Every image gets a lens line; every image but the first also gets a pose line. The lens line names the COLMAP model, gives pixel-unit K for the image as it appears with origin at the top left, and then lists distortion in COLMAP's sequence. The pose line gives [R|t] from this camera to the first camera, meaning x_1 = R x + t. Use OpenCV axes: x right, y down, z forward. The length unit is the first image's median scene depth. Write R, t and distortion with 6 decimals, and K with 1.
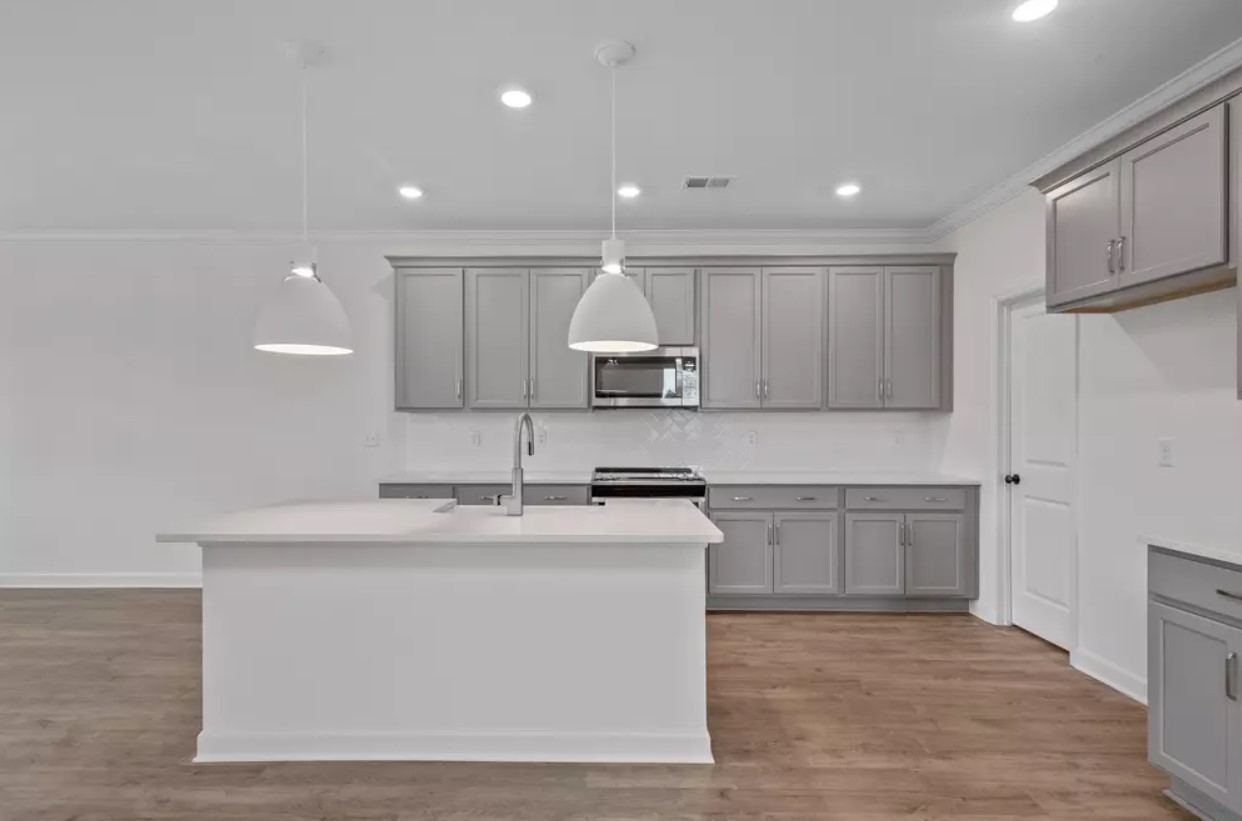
lens RADIAL K [[608.9, 0, 596.4], [0, 608.9, 422.0], [0, 0, 1]] dist [0.004459, 0.000938]
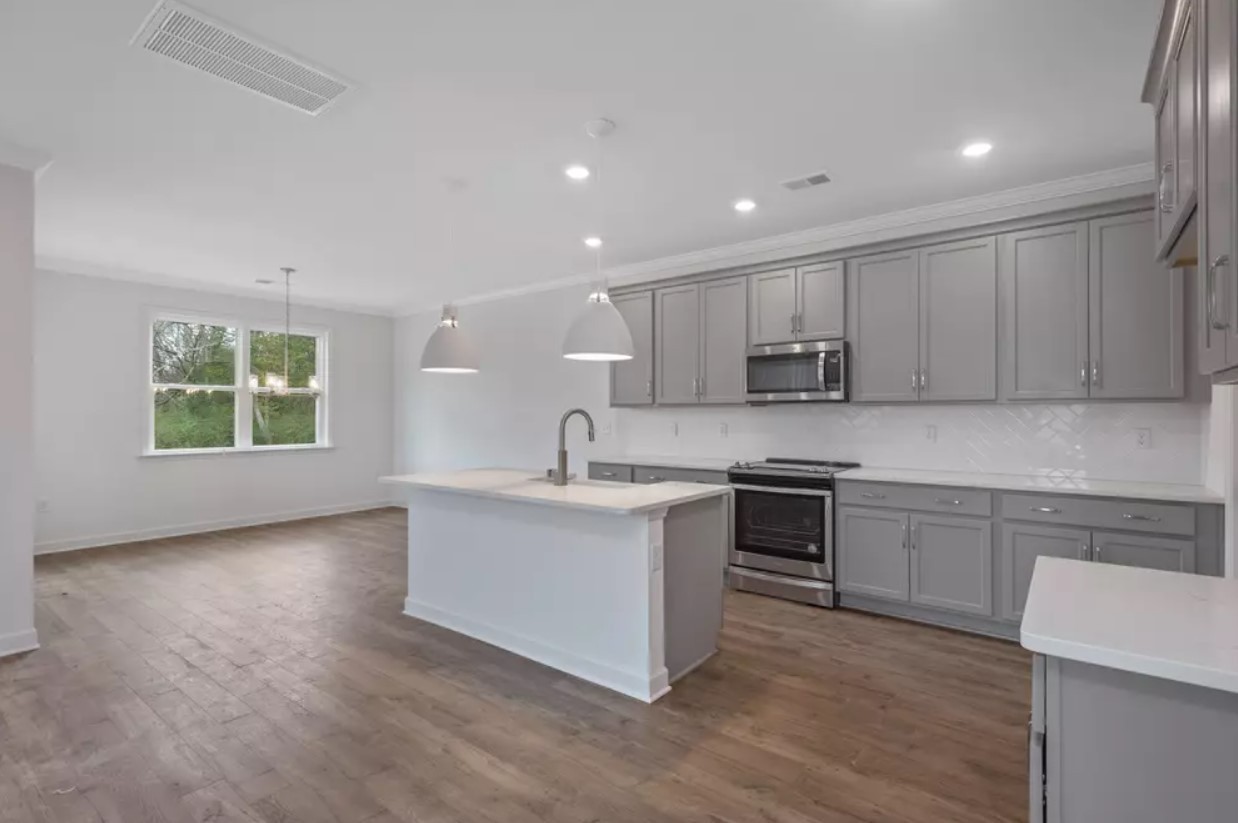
lens RADIAL K [[579.4, 0, 626.4], [0, 579.4, 410.6], [0, 0, 1]] dist [0.003412, 0.000068]
pose [[0.802466, -0.004346, -0.596682, 0.501664], [-0.000440, 0.999969, -0.007876, -0.001013], [0.596698, 0.006583, 0.802439, 0.038058]]
